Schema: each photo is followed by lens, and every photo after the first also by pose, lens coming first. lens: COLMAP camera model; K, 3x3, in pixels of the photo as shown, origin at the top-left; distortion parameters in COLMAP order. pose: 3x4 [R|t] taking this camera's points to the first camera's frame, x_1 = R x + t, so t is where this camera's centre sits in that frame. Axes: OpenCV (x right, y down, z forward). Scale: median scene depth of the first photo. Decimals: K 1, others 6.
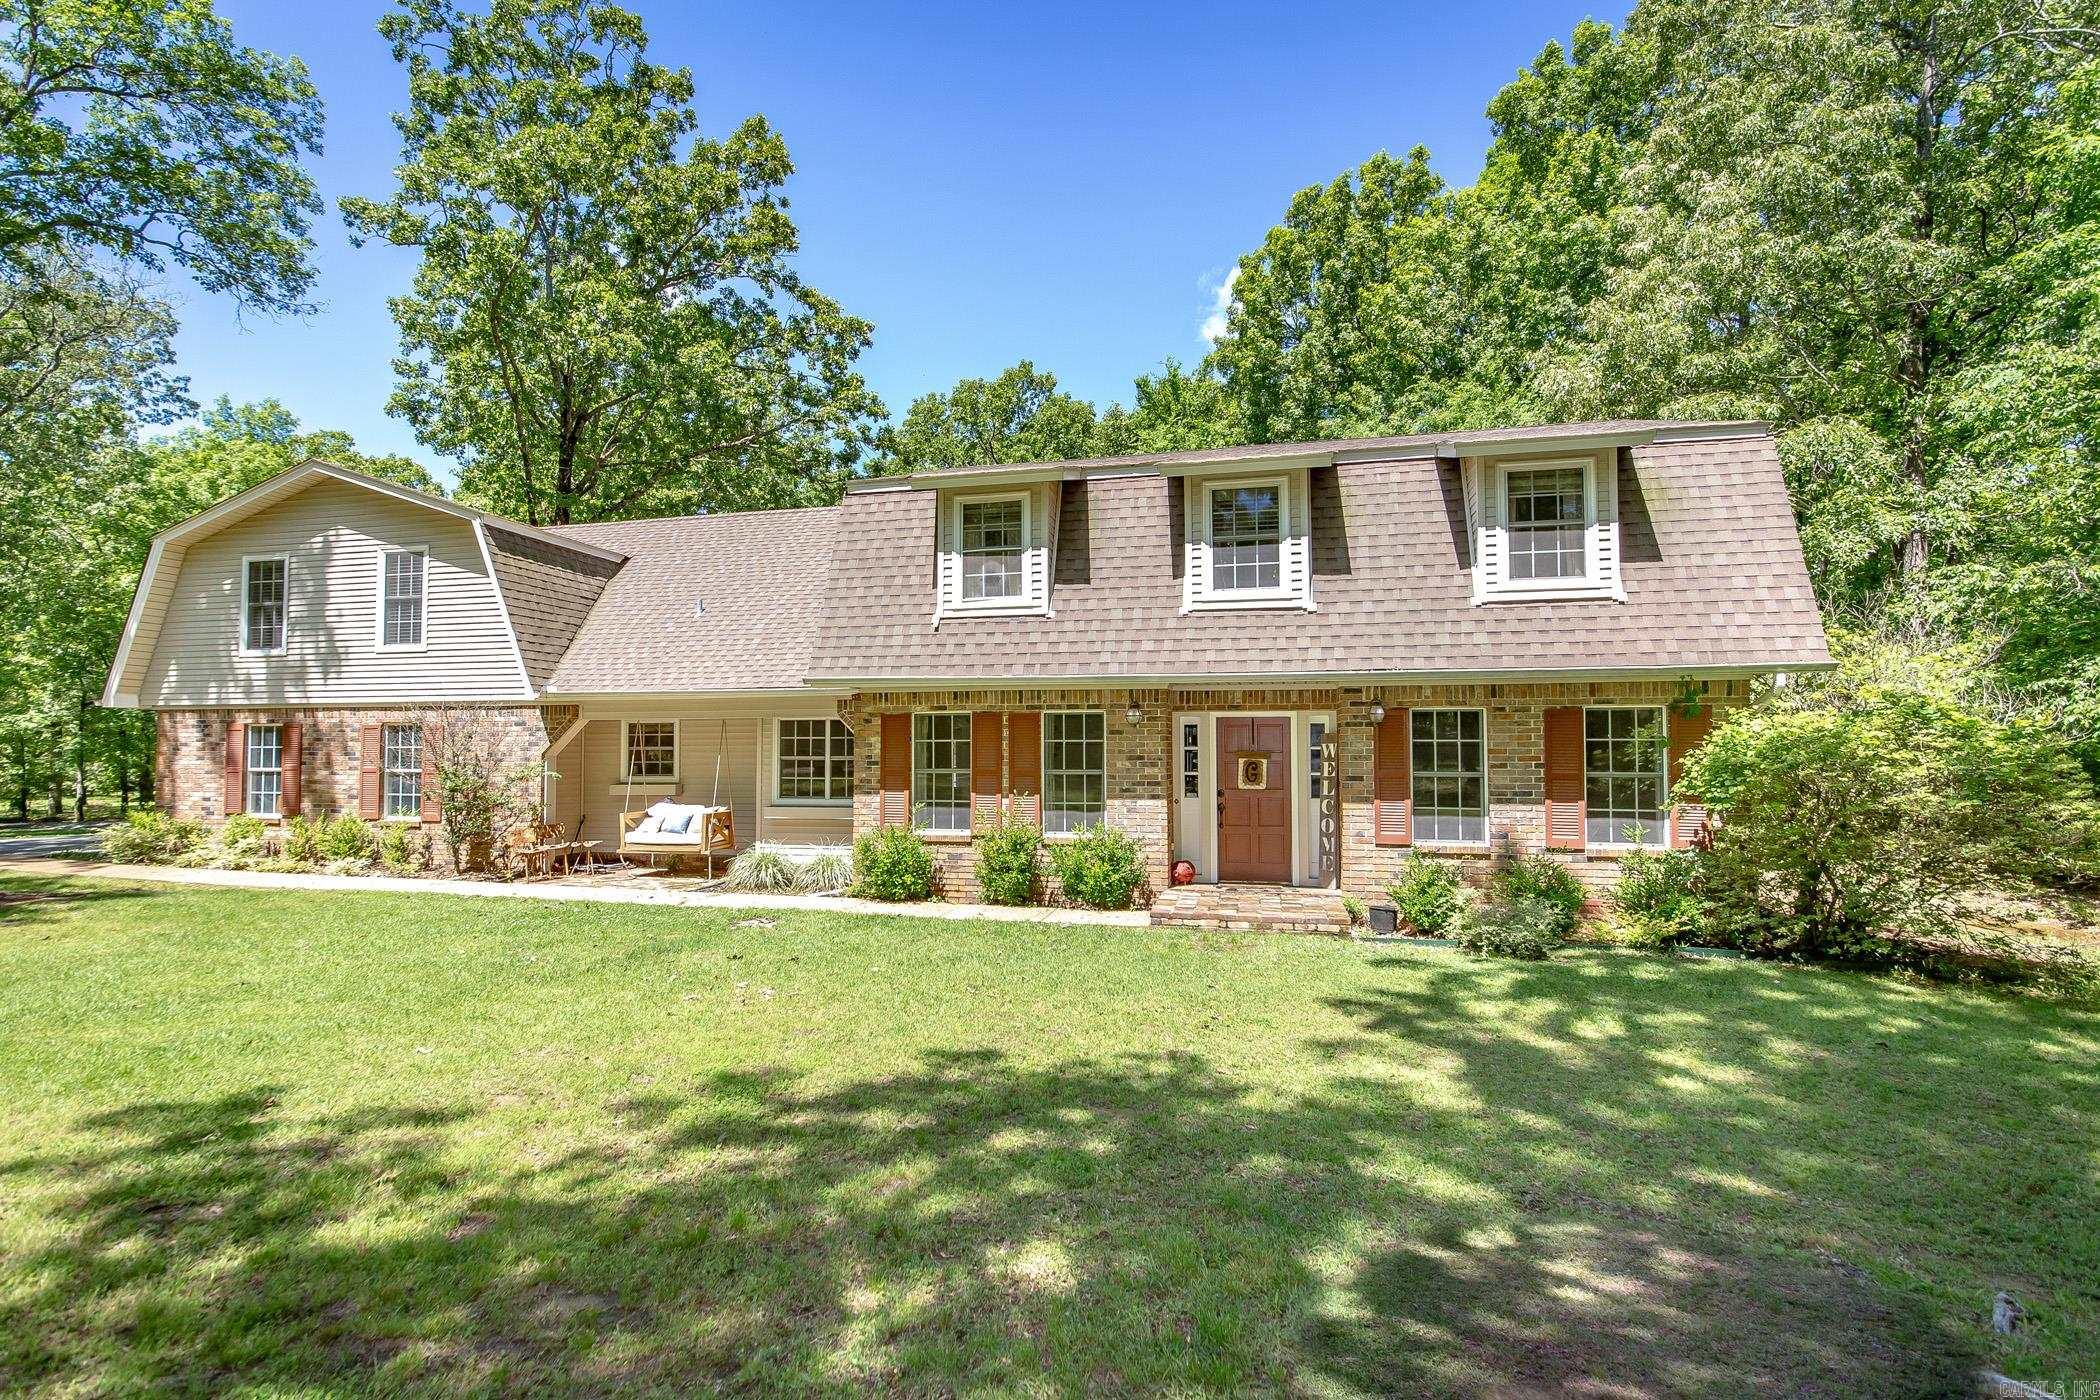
lens RADIAL K [[978.7, 0, 1047.2], [0, 978.7, 704.2], [0, 0, 1]] dist [-0.000394, -0.000723]
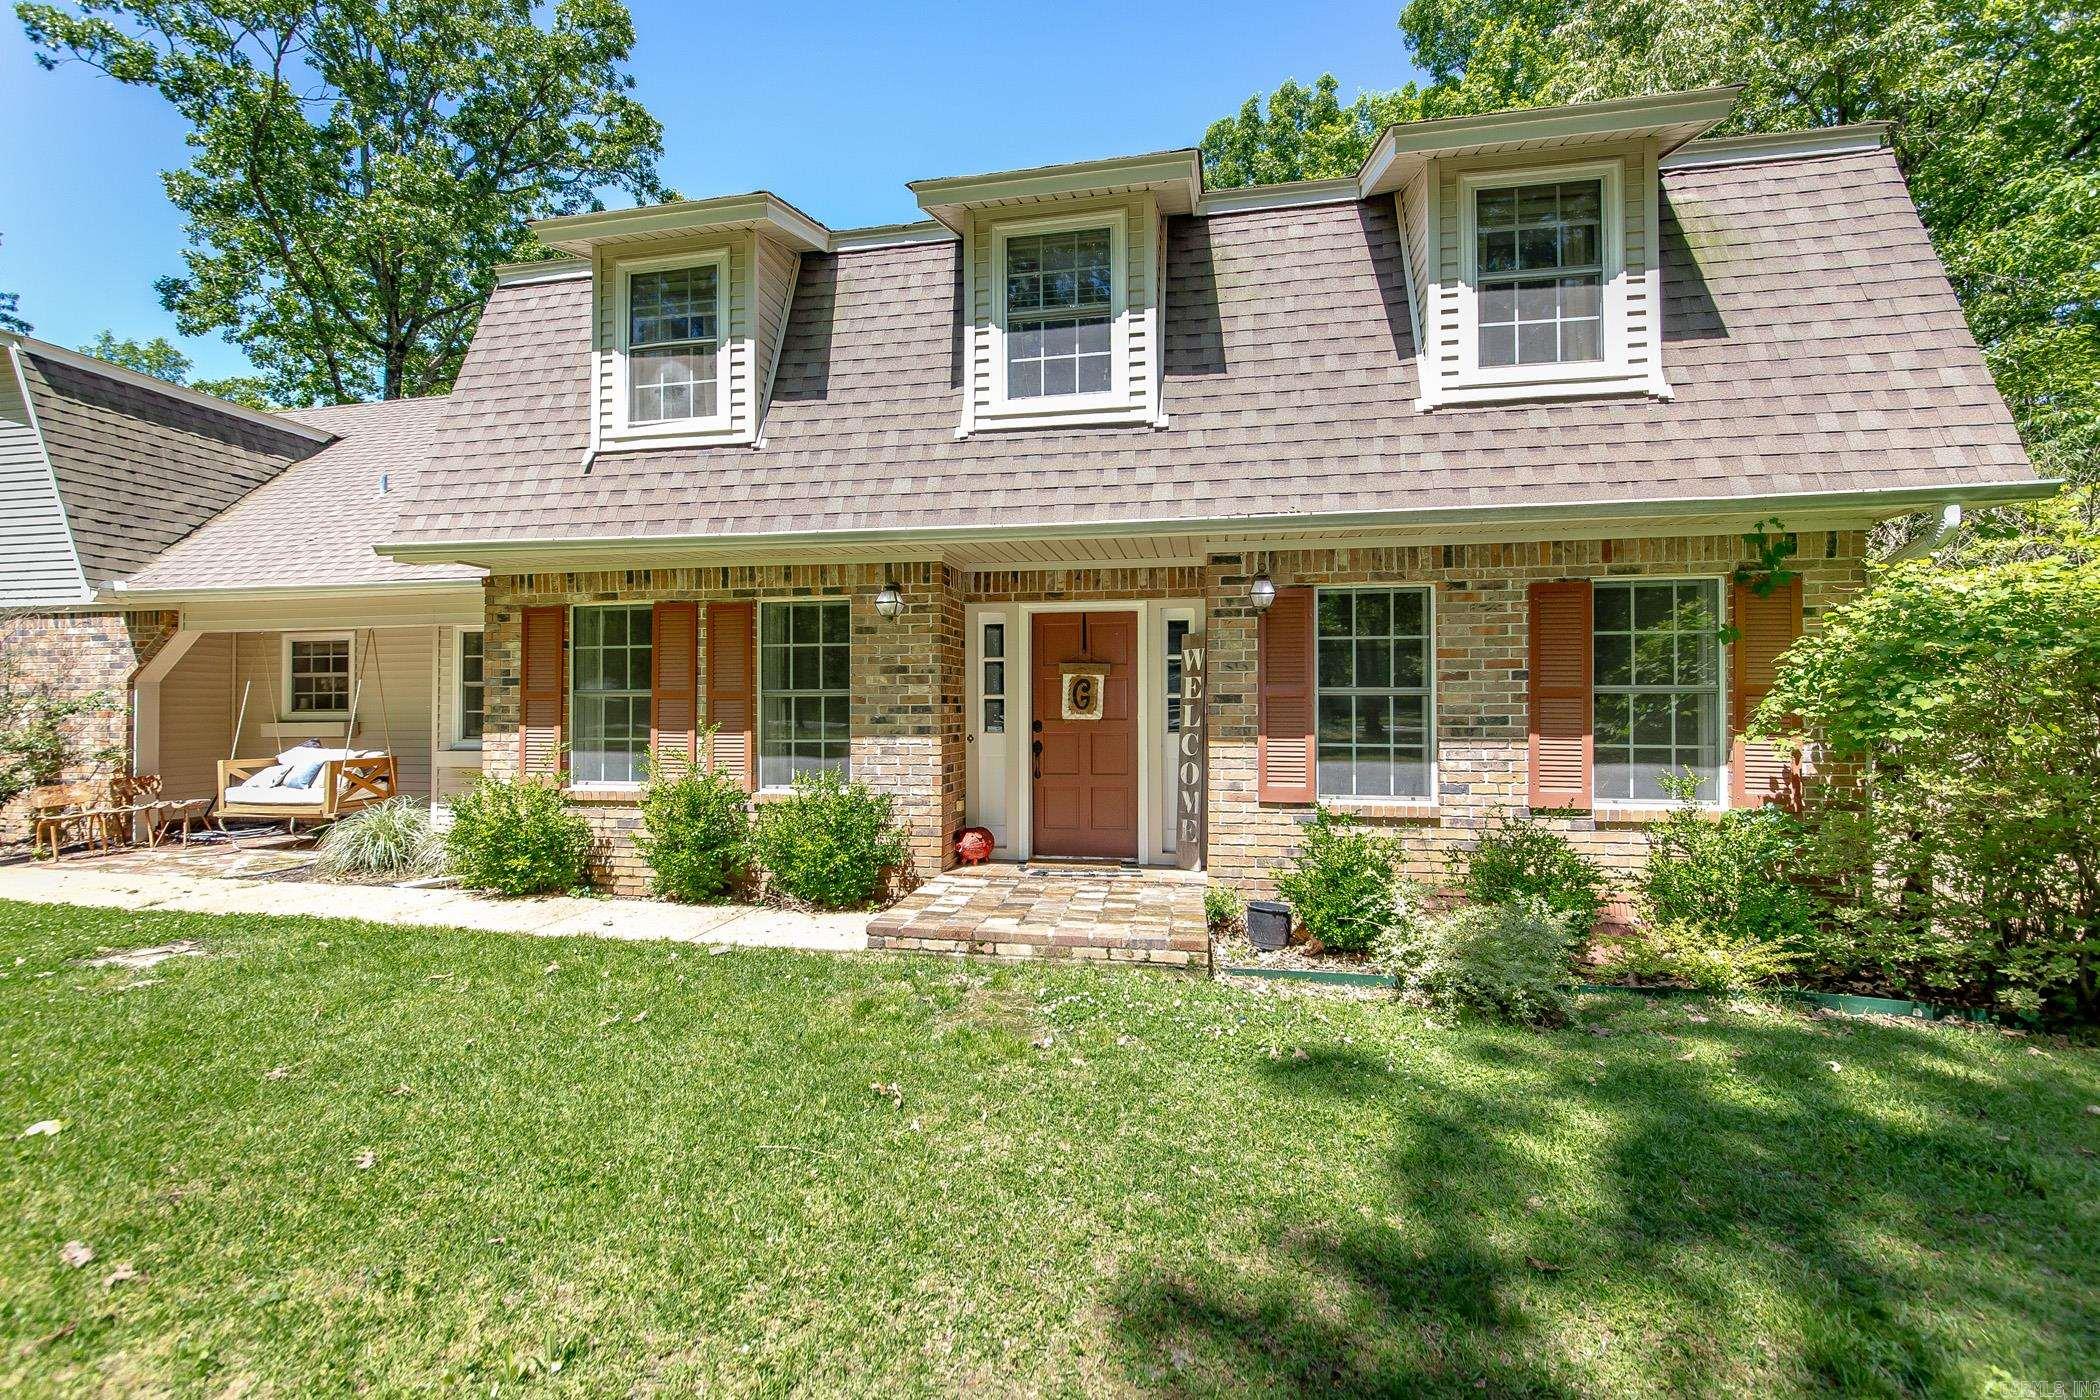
lens RADIAL K [[841.2, 0, 1050.7], [0, 841.2, 692.2], [0, 0, 1]] dist [-0.004032, 0.000434]
pose [[0.998621, 0.000446, 0.052488, 0.161471], [-0.001815, 0.999659, 0.026031, 0.054189], [-0.052458, -0.026091, 0.998282, 0.437754]]
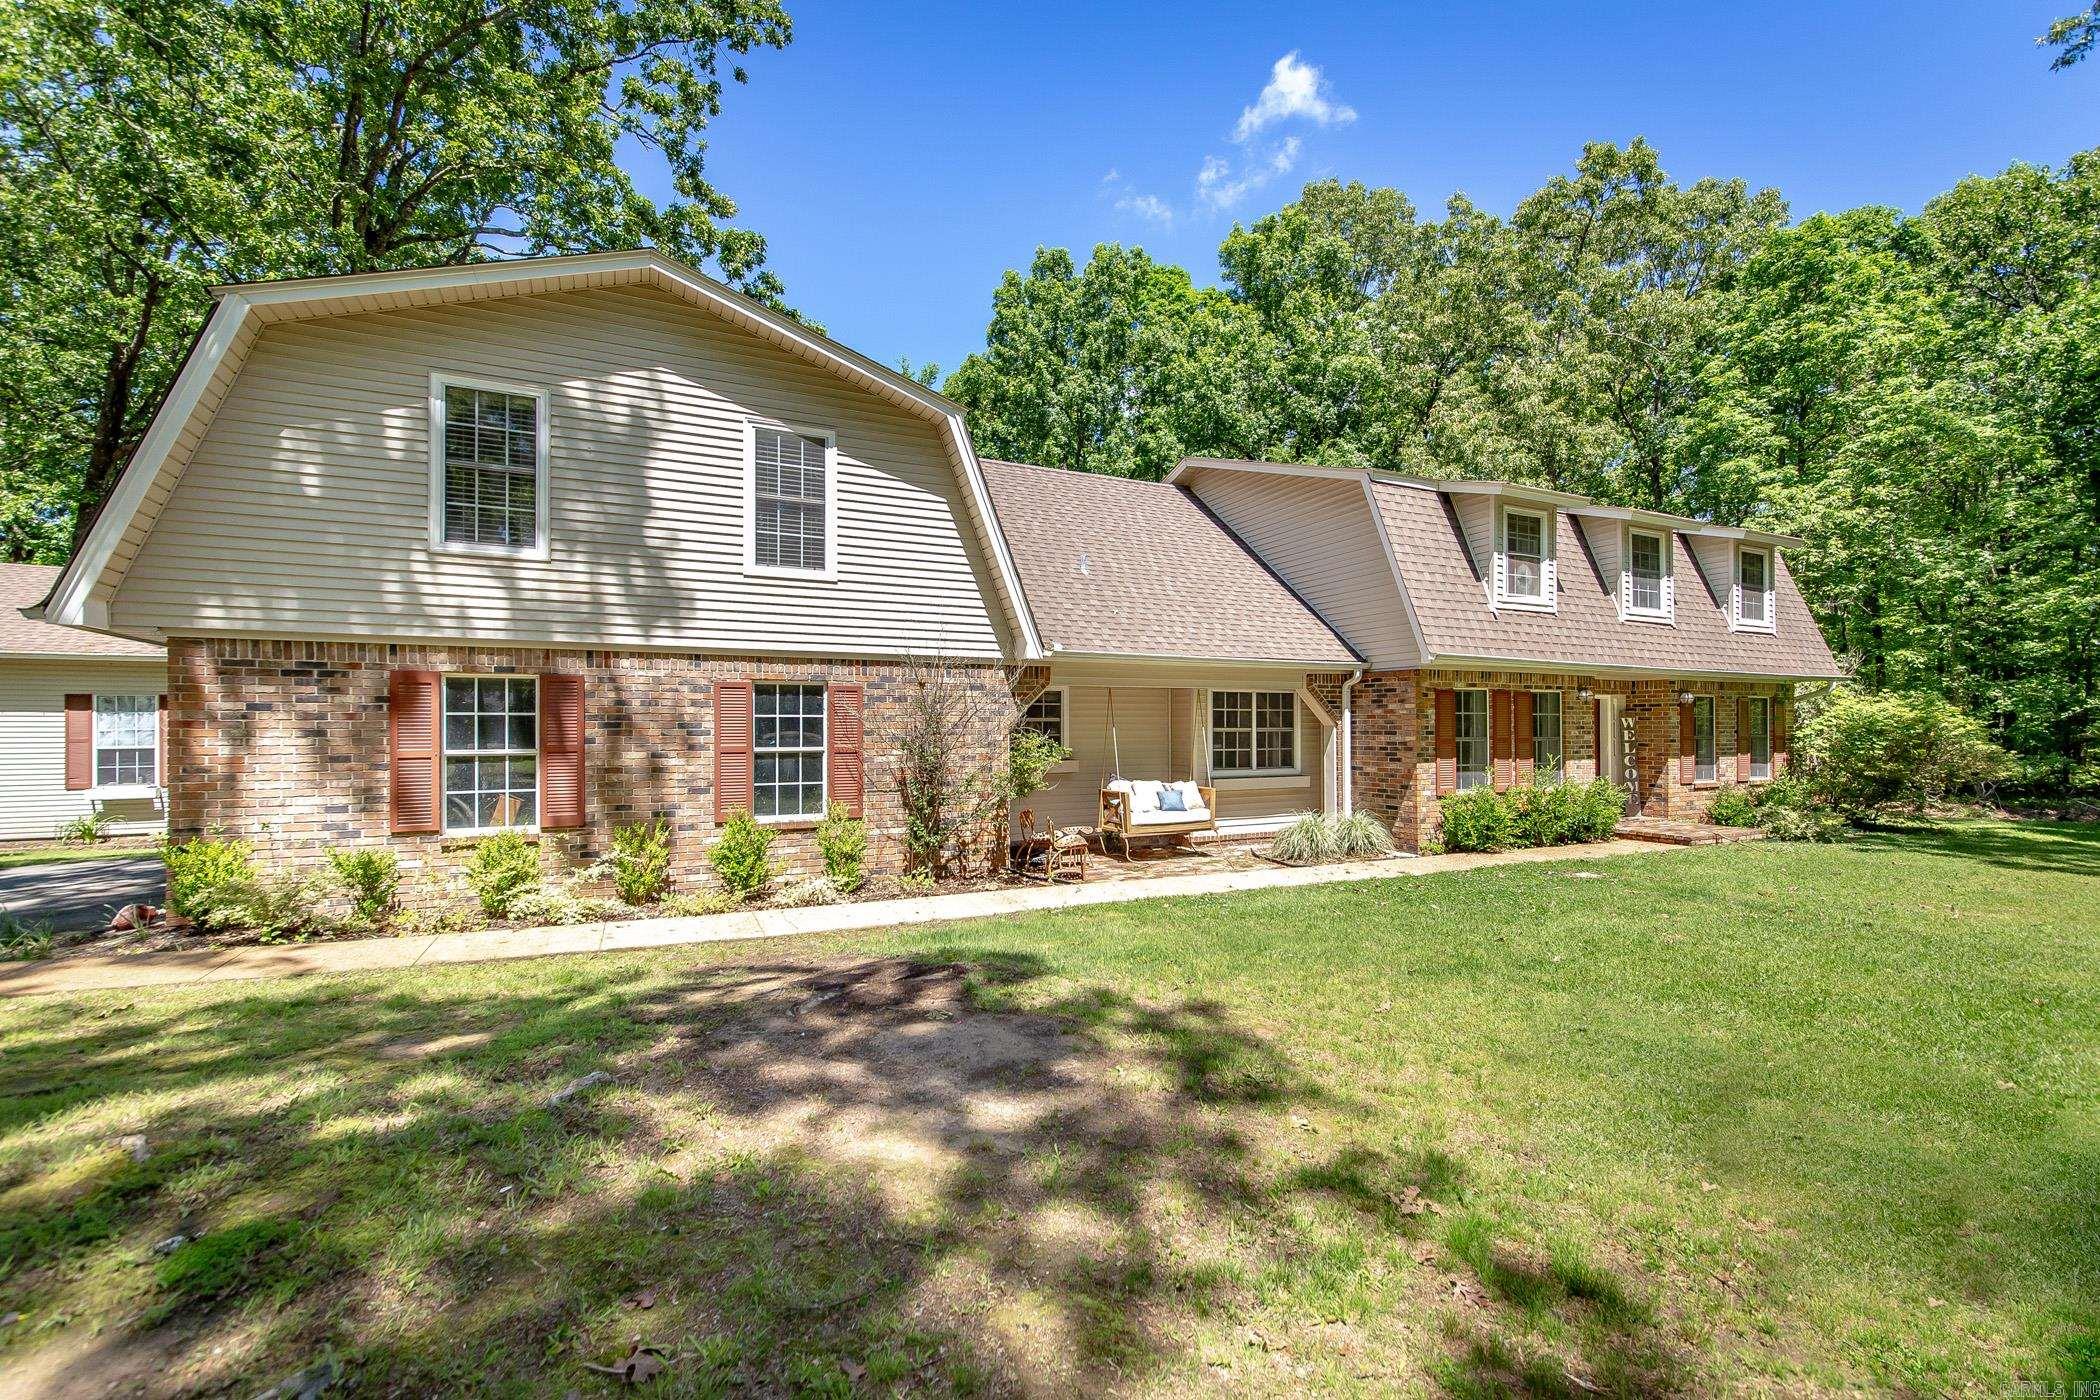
lens RADIAL K [[769.5, 0, 1048.5], [0, 769.5, 706.3], [0, 0, 1]] dist [-0.003336, -0.000103]
pose [[0.802341, 0.014157, 0.596698, -1.088529], [-0.028609, 0.999482, 0.014756, 0.030742], [-0.596180, -0.028910, 0.802330, 0.589283]]
